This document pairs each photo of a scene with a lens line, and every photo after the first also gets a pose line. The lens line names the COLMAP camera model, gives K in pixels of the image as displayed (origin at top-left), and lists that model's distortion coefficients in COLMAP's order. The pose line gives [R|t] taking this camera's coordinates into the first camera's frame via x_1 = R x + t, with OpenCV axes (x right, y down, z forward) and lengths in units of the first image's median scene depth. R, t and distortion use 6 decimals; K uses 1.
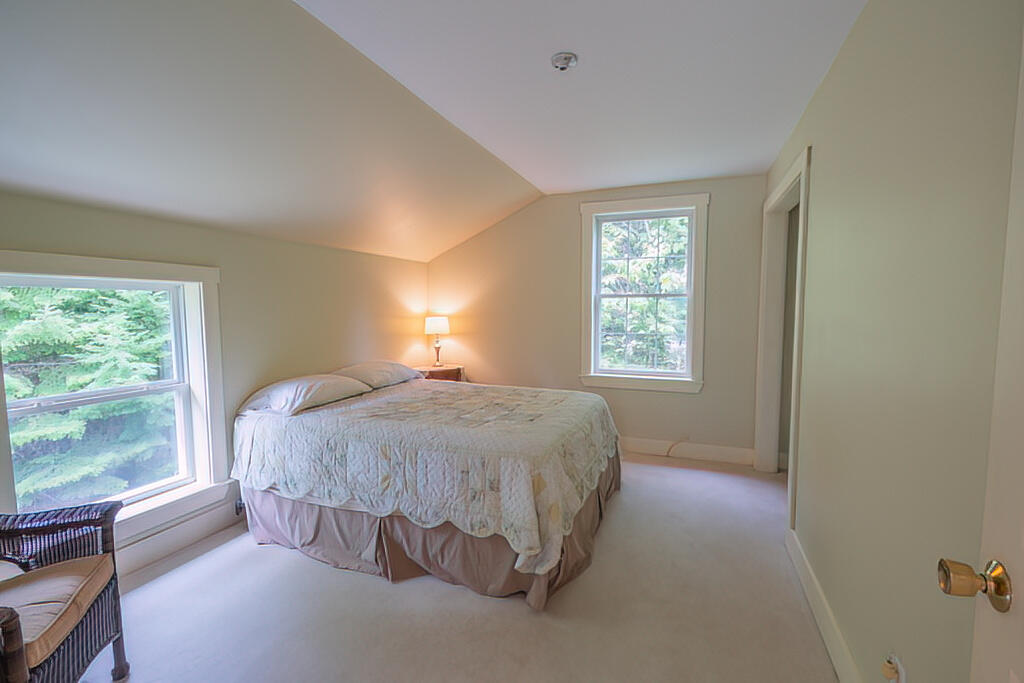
lens RADIAL K [[469.4, 0, 512.0], [0, 469.4, 341.5], [0, 0, 1]] dist [0.000256, -0.000402]
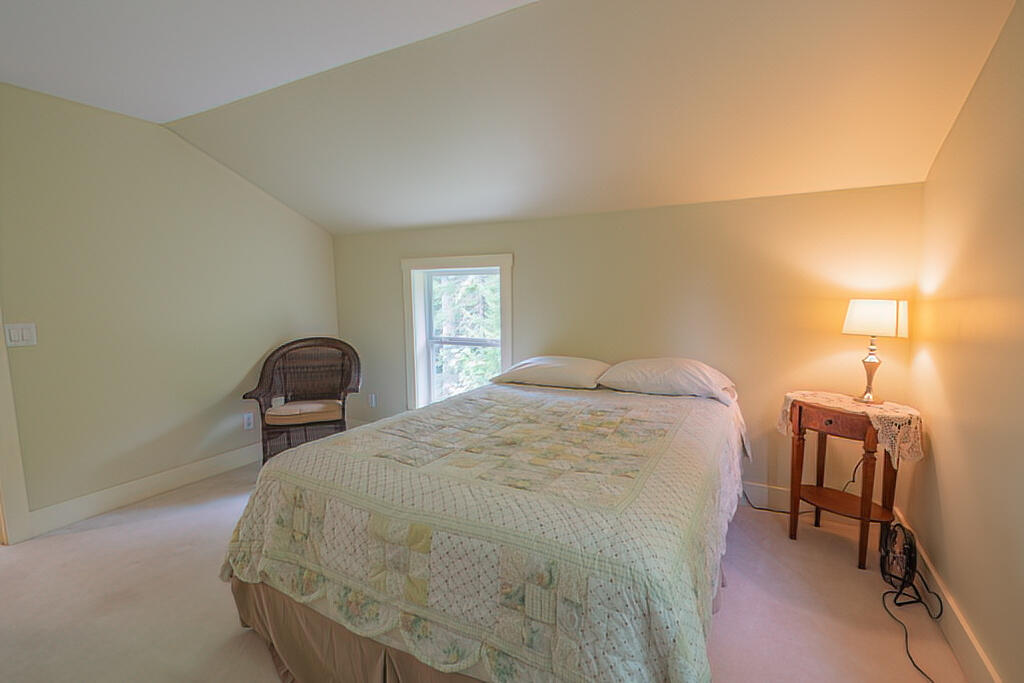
lens RADIAL K [[469.4, 0, 512.0], [0, 469.4, 341.5], [0, 0, 1]] dist [0.000256, -0.000402]
pose [[-0.130076, 0.108034, -0.985601, 0.363456], [-0.061240, 0.991273, 0.116738, -0.043447], [0.989611, 0.075543, -0.122325, 0.705256]]
